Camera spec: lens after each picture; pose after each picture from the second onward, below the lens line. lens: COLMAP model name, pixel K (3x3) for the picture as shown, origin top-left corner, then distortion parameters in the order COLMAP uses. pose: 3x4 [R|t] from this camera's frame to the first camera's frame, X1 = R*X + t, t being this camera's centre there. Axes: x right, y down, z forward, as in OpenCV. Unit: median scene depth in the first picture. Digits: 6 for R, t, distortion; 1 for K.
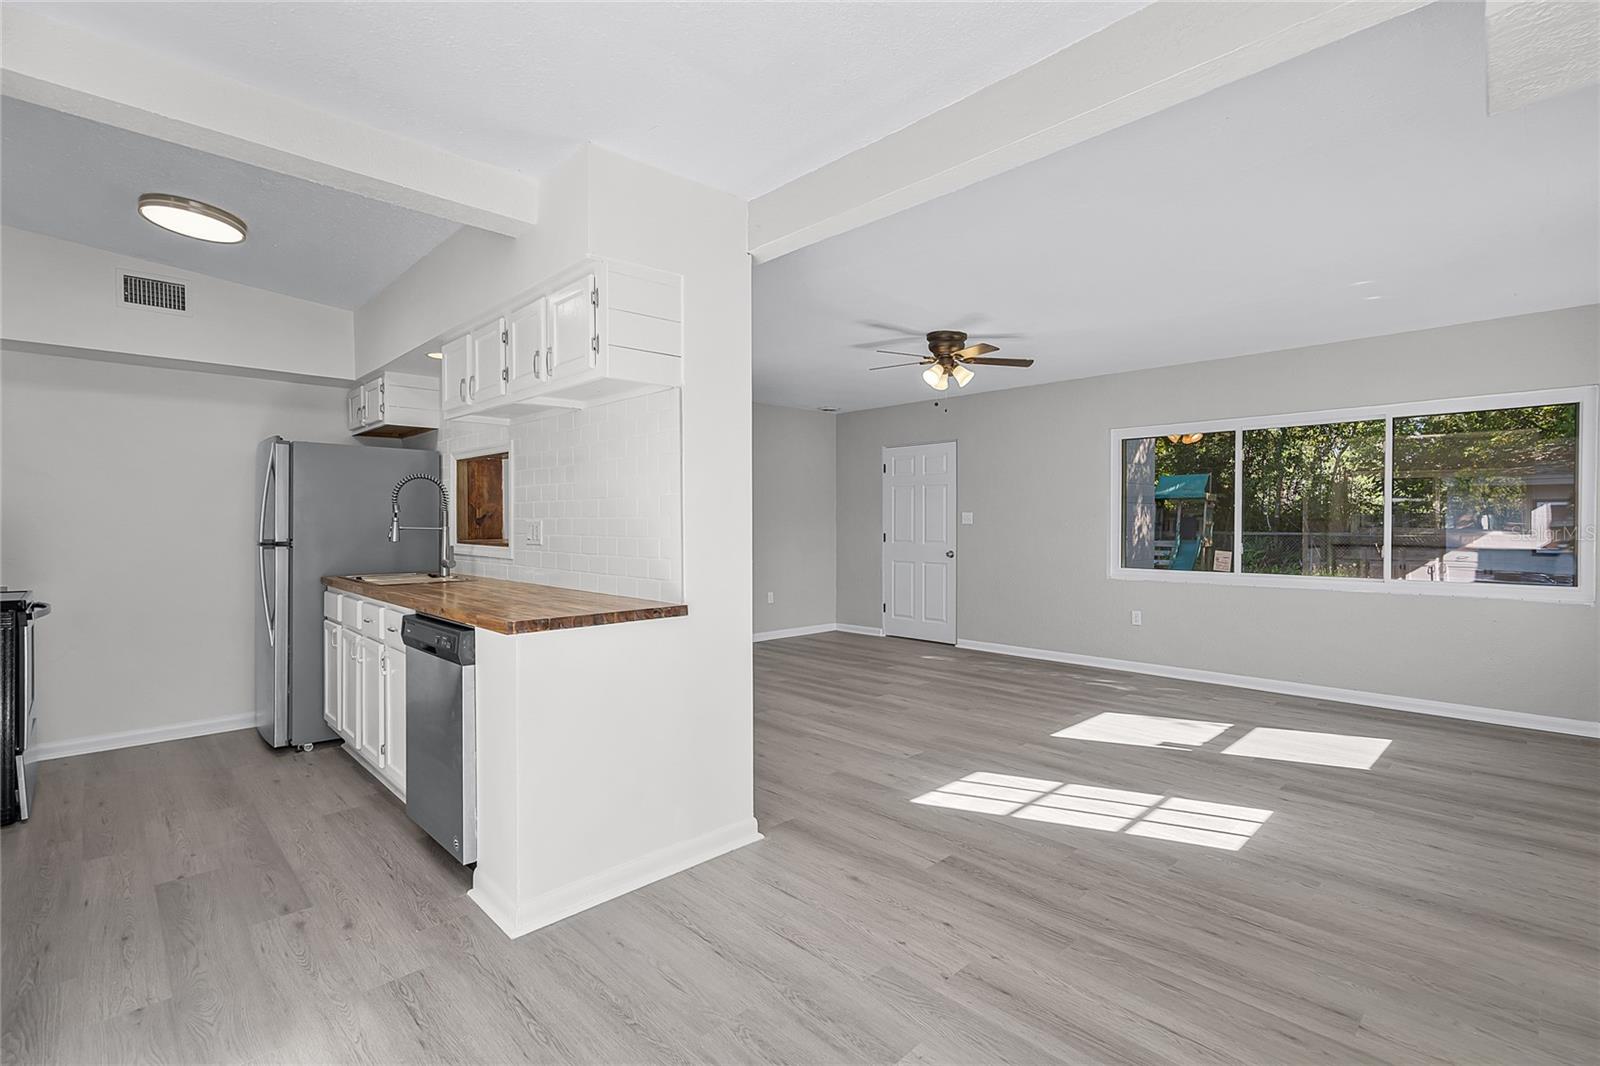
lens RADIAL K [[733.0, 0, 805.2], [0, 733.0, 531.3], [0, 0, 1]] dist [-0.000015, 0.000475]
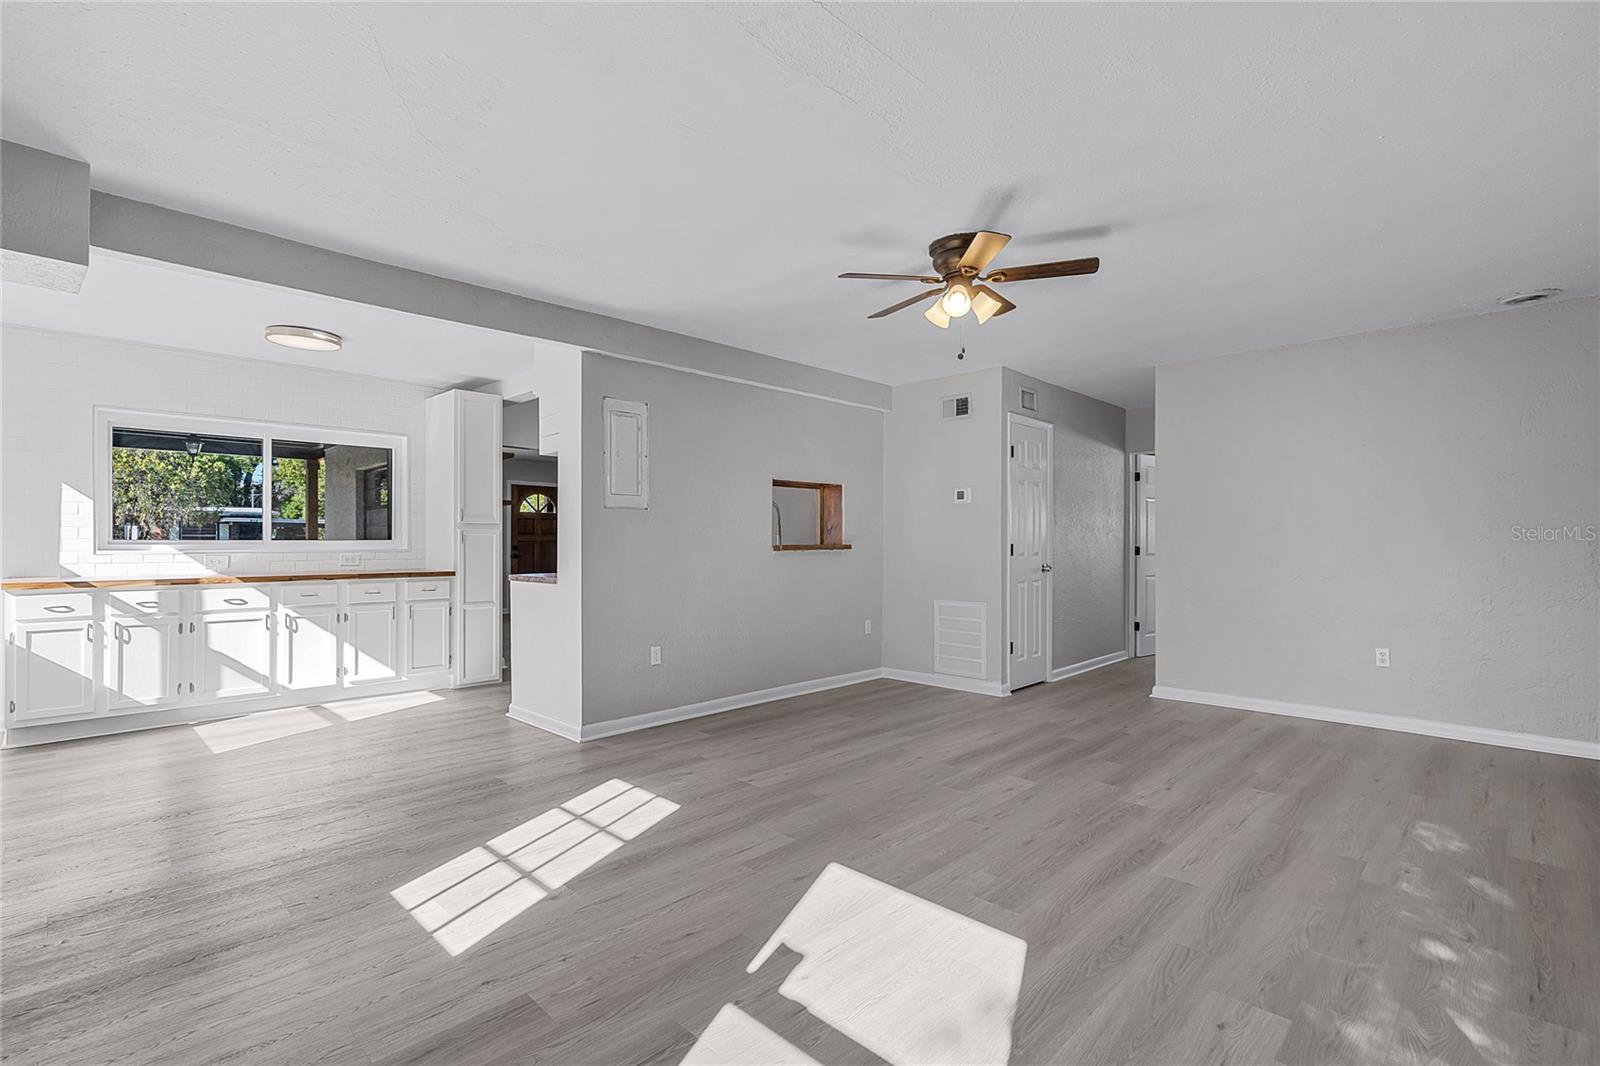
lens RADIAL K [[733.0, 0, 799.9], [0, 733.0, 532.3], [0, 0, 1]] dist [-0.000015, 0.000475]
pose [[0.035370, -0.009426, -0.999330, 1.145804], [-0.004855, 0.999942, -0.009604, 0.003833], [0.999362, 0.005191, 0.035323, 1.118881]]
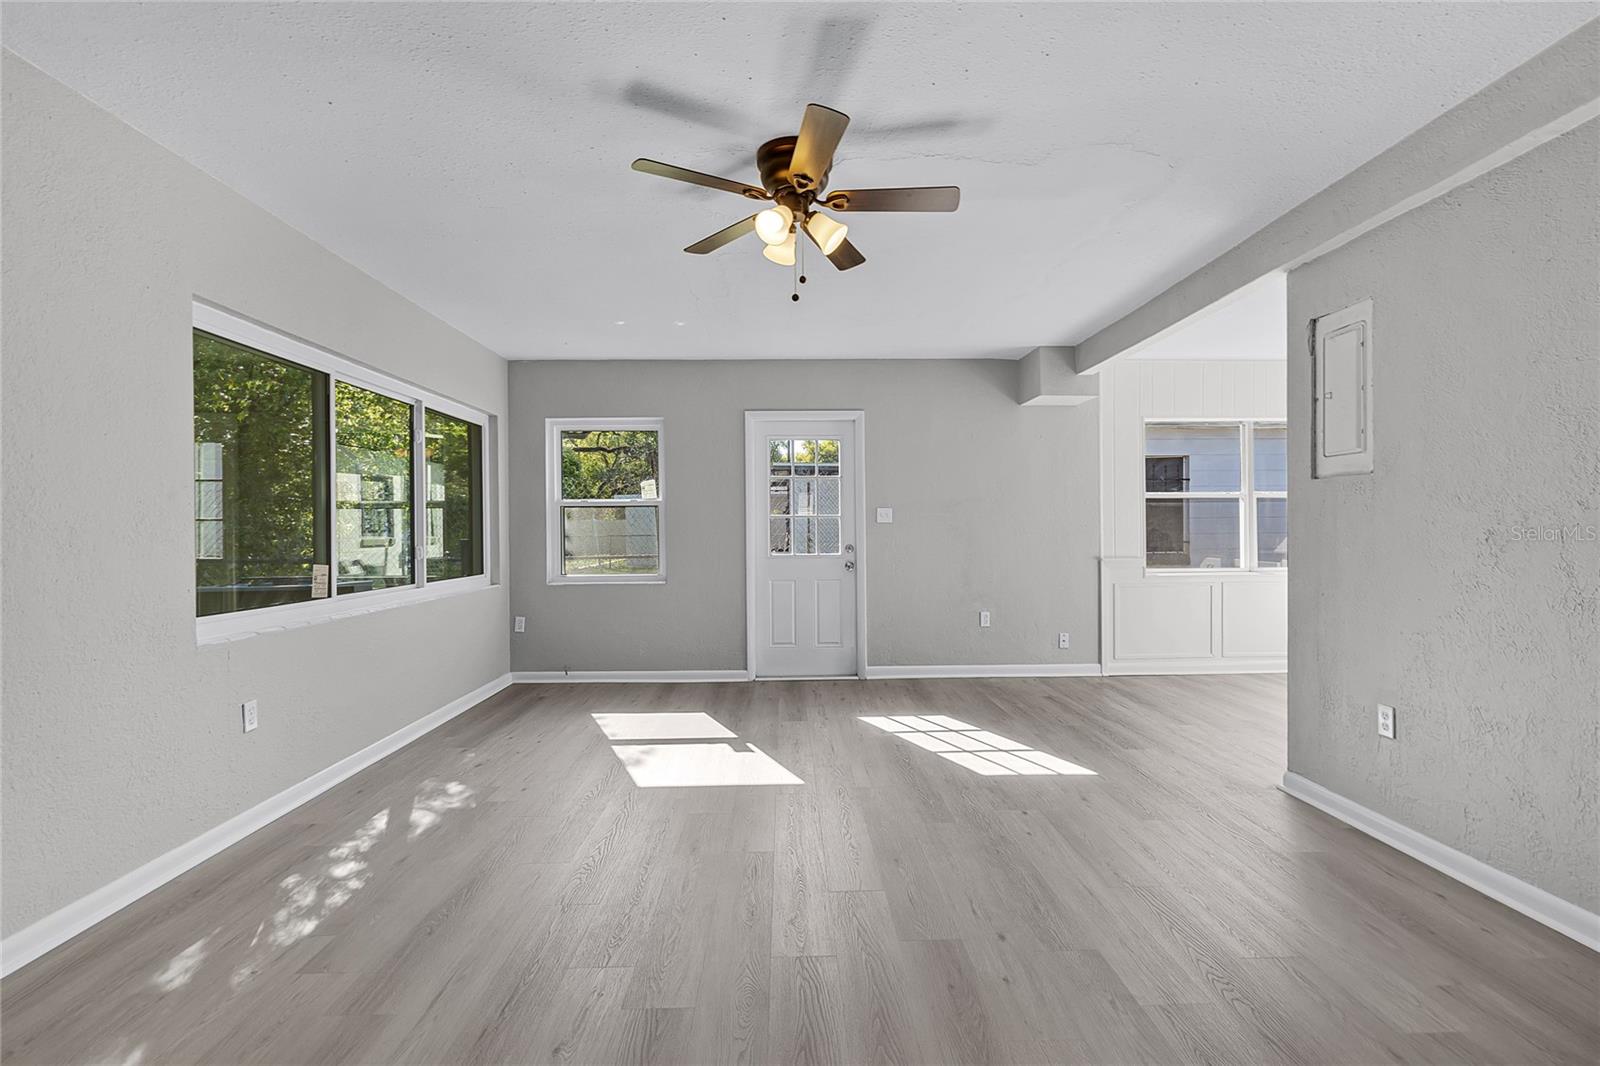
lens RADIAL K [[733.0, 0, 808.2], [0, 733.0, 534.0], [0, 0, 1]] dist [-0.000015, 0.000475]
pose [[-0.751126, 0.001850, 0.660156, -0.222269], [0.012678, 0.999852, 0.011622, -0.000928], [-0.660037, 0.017099, -0.751038, 1.877519]]
